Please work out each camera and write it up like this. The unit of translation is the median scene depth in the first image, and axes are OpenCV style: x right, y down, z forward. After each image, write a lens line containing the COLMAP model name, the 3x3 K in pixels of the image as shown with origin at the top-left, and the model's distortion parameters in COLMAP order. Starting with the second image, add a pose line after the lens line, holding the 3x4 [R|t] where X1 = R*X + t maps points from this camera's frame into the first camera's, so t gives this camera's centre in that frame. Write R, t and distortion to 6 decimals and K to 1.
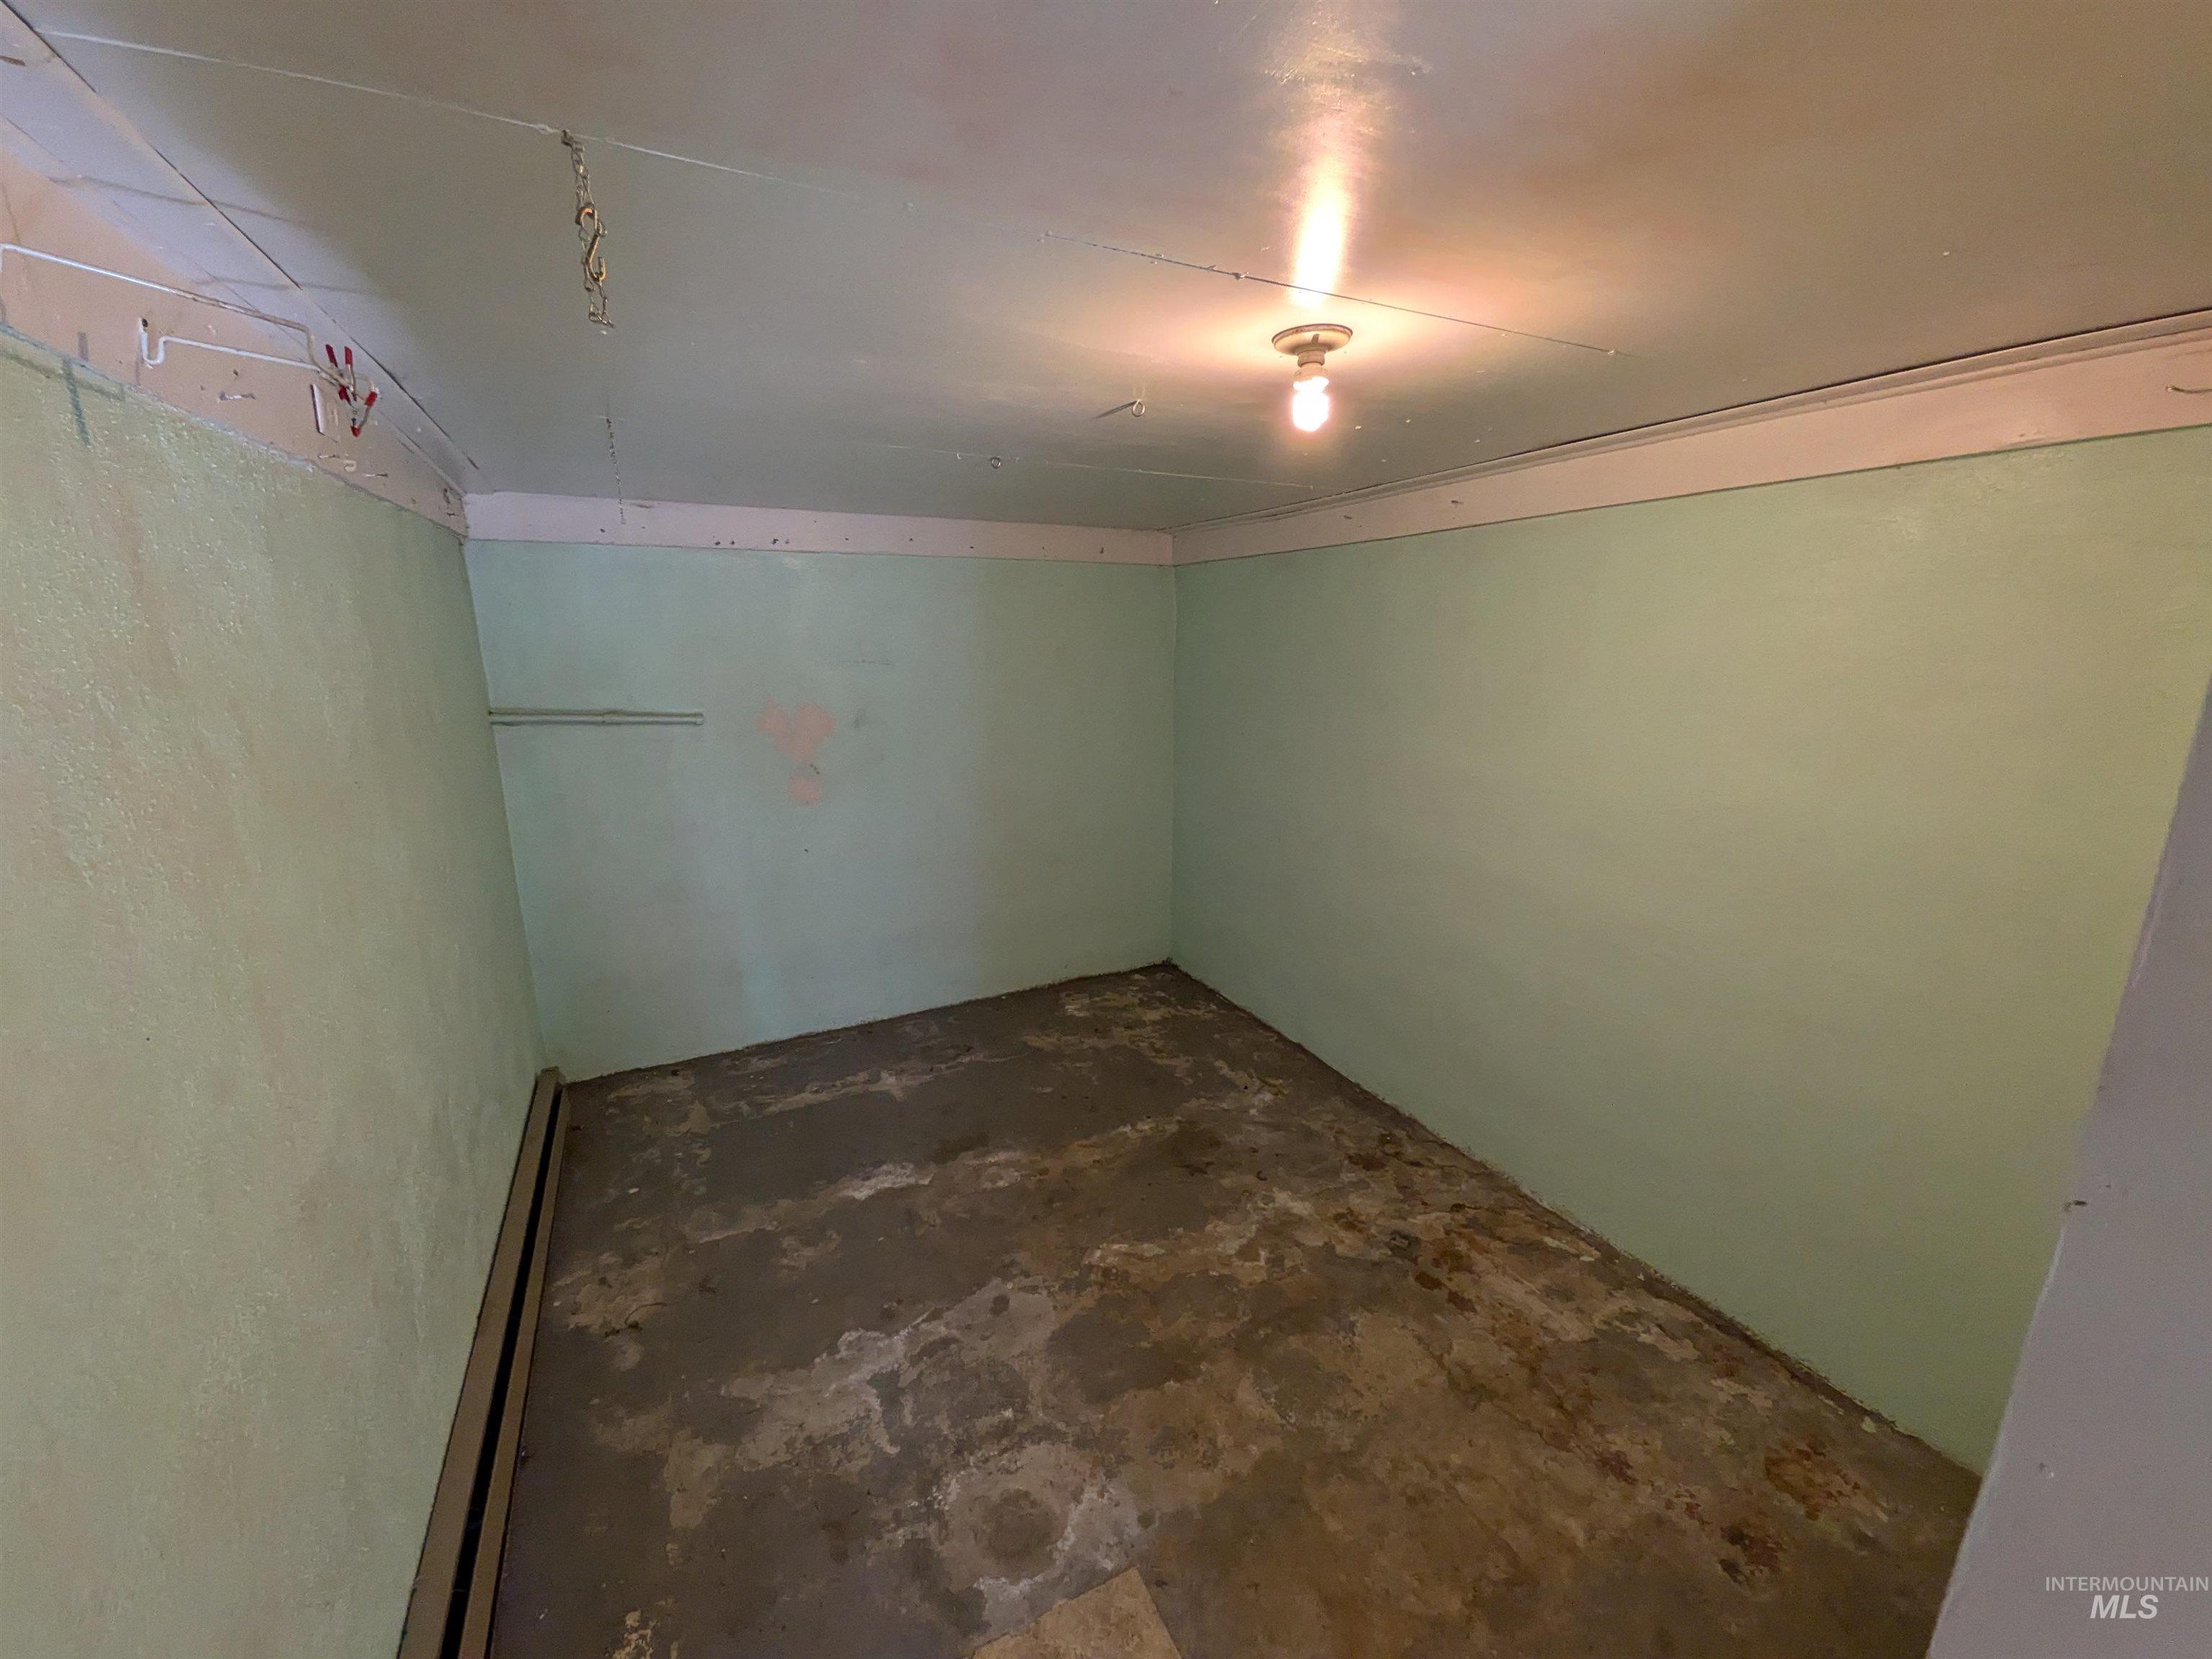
lens RADIAL K [[873.9, 0, 1104.6], [0, 873.9, 834.4], [0, 0, 1]] dist [0.003880, 0.000122]
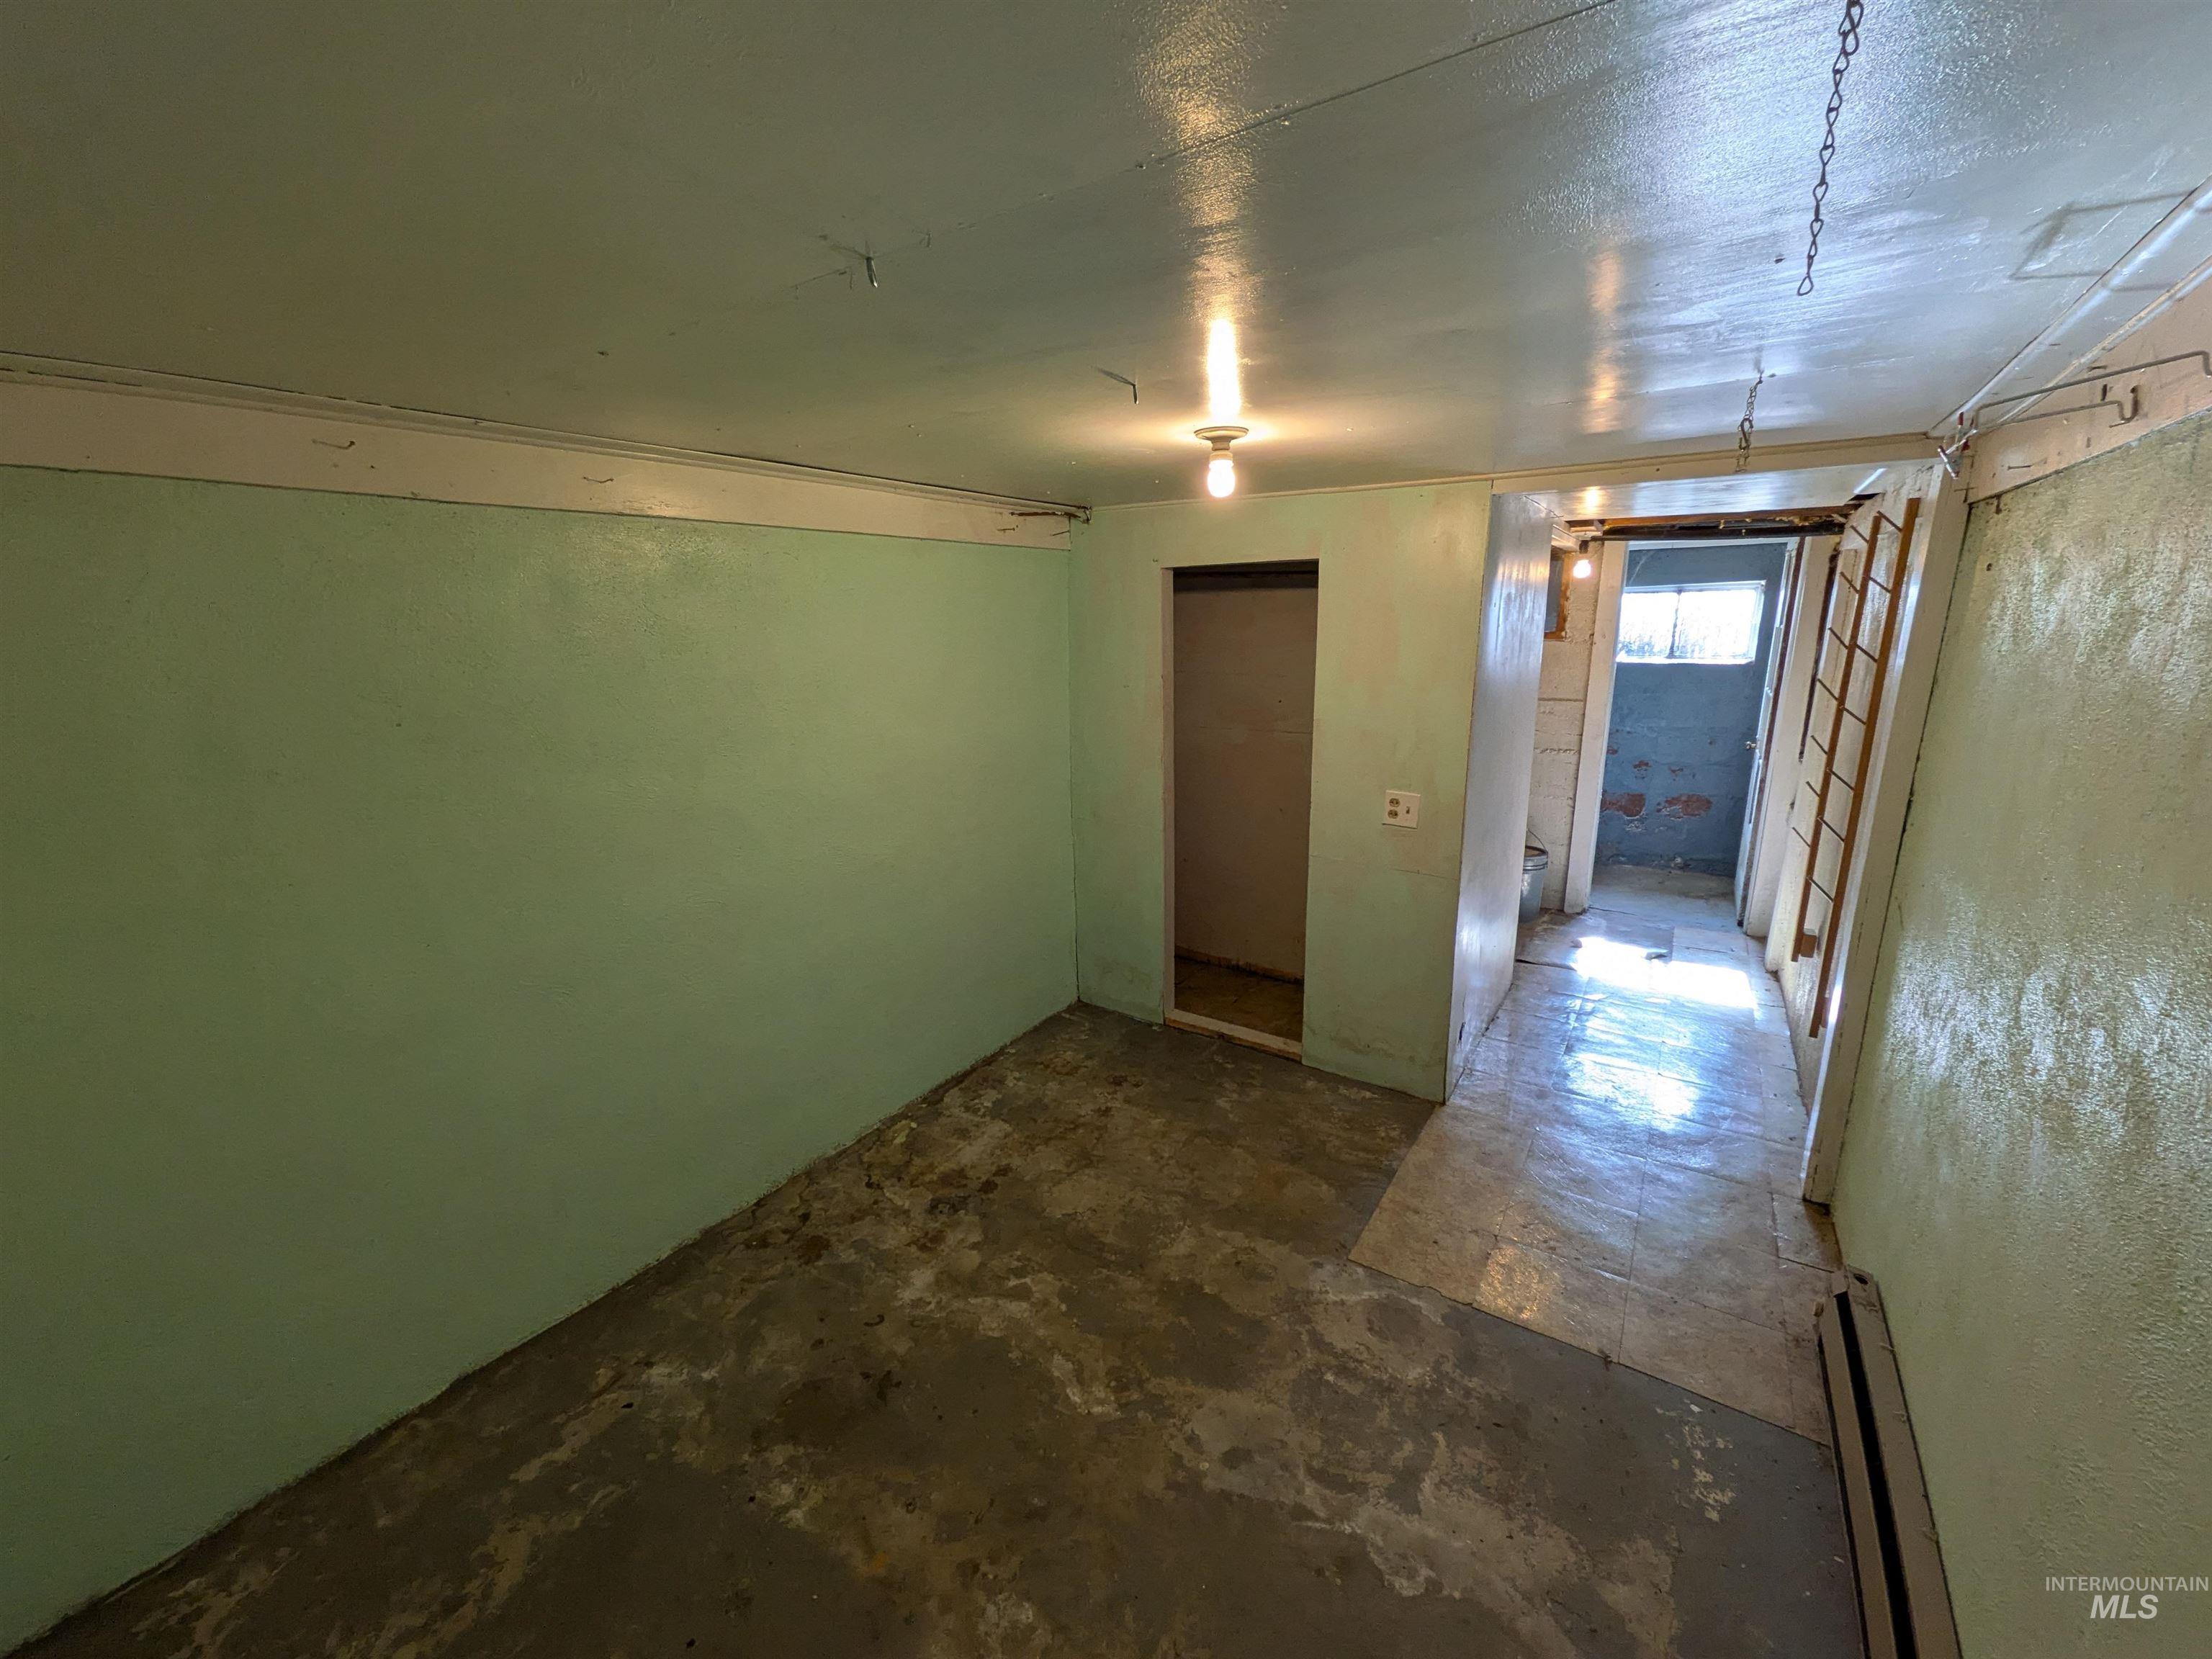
lens RADIAL K [[873.9, 0, 1107.2], [0, 873.9, 826.9], [0, 0, 1]] dist [0.003880, 0.000122]
pose [[-0.488600, -0.190304, 0.851501, -0.661787], [0.215462, 0.919382, 0.329109, -0.308162], [-0.845486, 0.344268, -0.408207, 1.262257]]
